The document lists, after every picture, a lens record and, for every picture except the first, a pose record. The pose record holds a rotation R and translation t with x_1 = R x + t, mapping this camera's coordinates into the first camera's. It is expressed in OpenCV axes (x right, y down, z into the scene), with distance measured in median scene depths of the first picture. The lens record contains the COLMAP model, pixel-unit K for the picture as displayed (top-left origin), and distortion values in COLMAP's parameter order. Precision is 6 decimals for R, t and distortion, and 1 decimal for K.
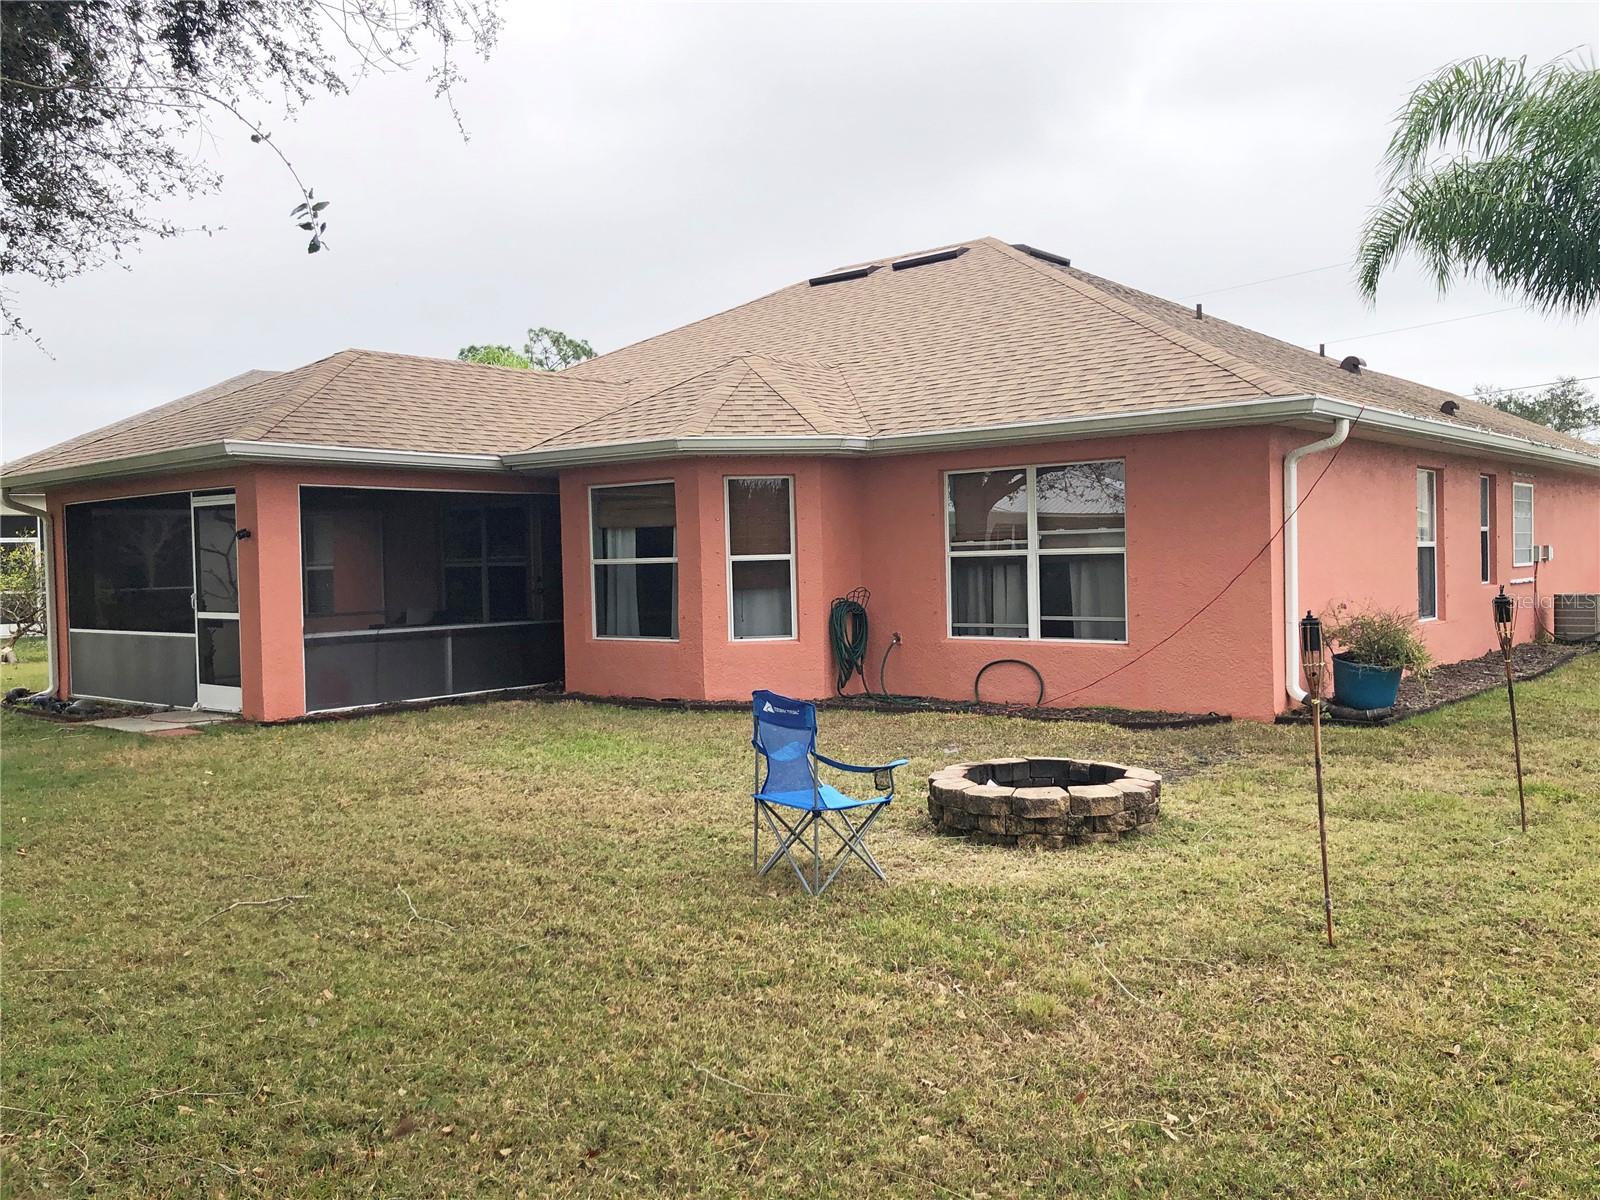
lens RADIAL K [[1325.1, 0, 807.2], [0, 1325.1, 589.0], [0, 0, 1]] dist [0.009560, 0.005182]
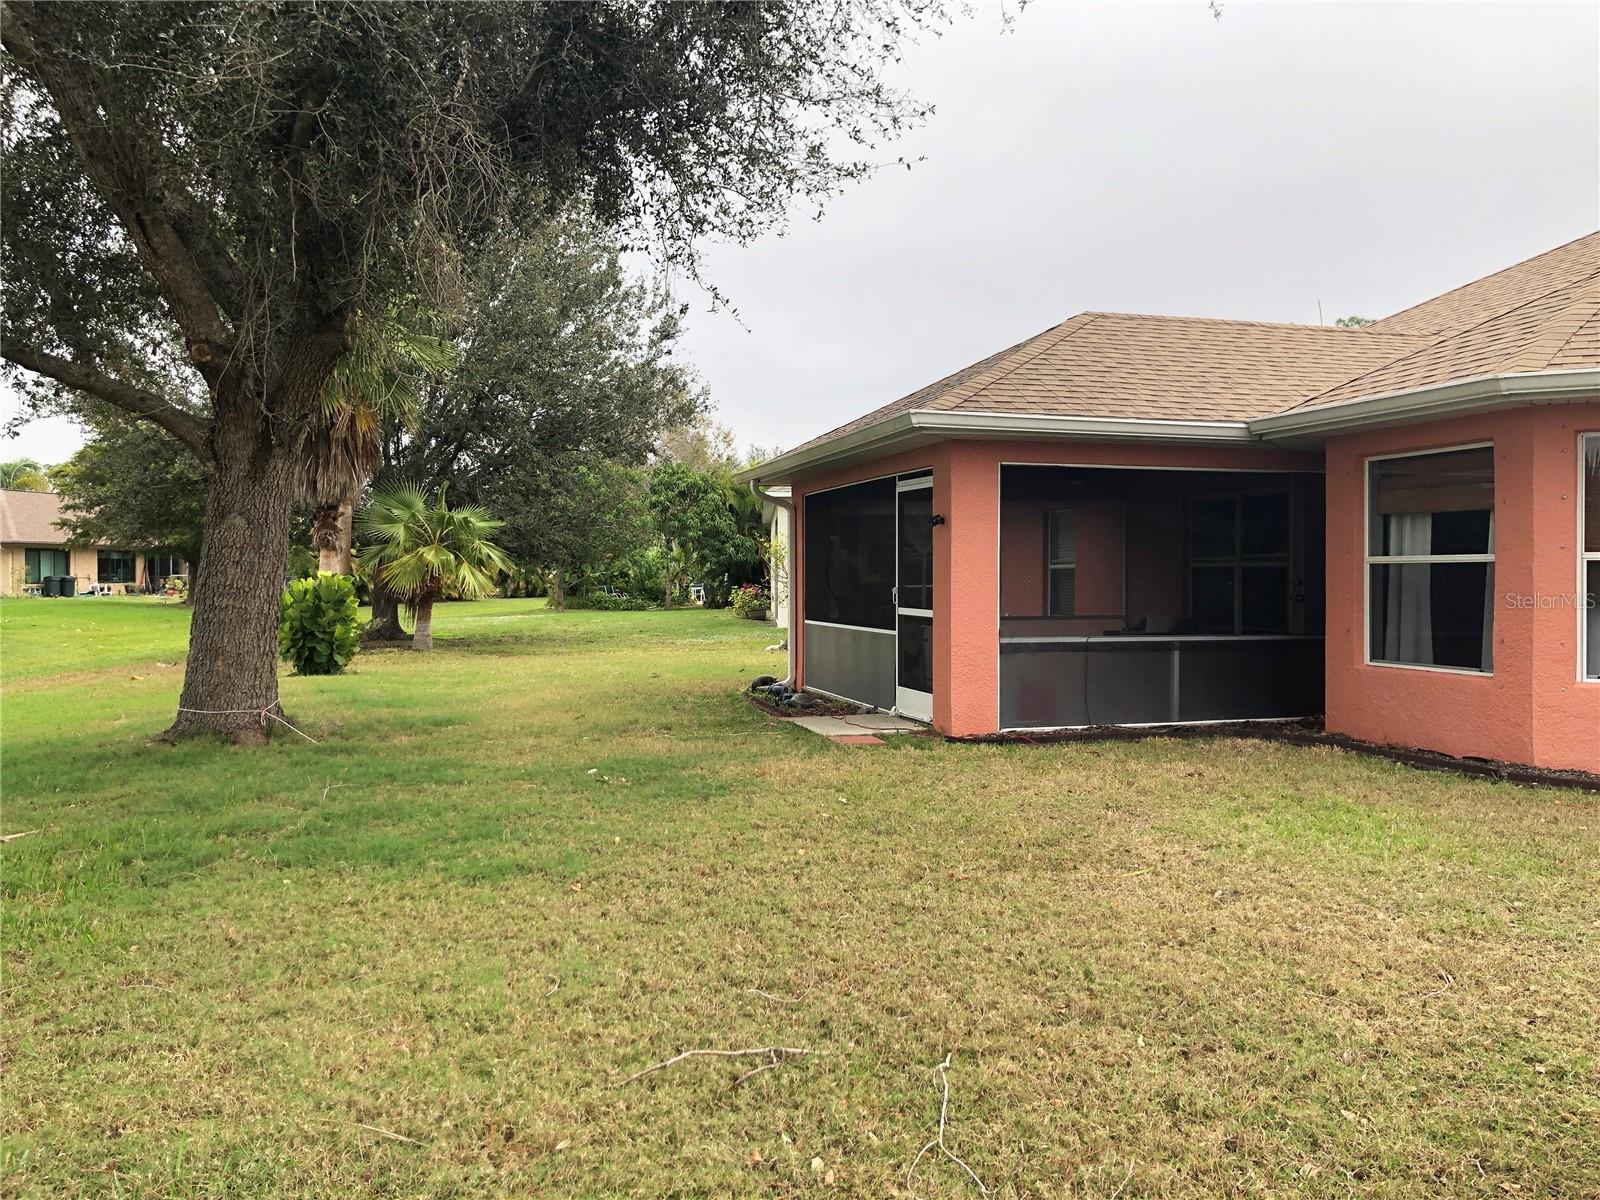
lens RADIAL K [[1325.1, 0, 807.2], [0, 1325.1, 589.0], [0, 0, 1]] dist [0.009560, 0.005182]
pose [[0.834002, 0.031504, -0.550861, -0.014535], [-0.034338, 0.999397, 0.005167, 0.002583], [0.550691, 0.014606, 0.834581, 0.215494]]
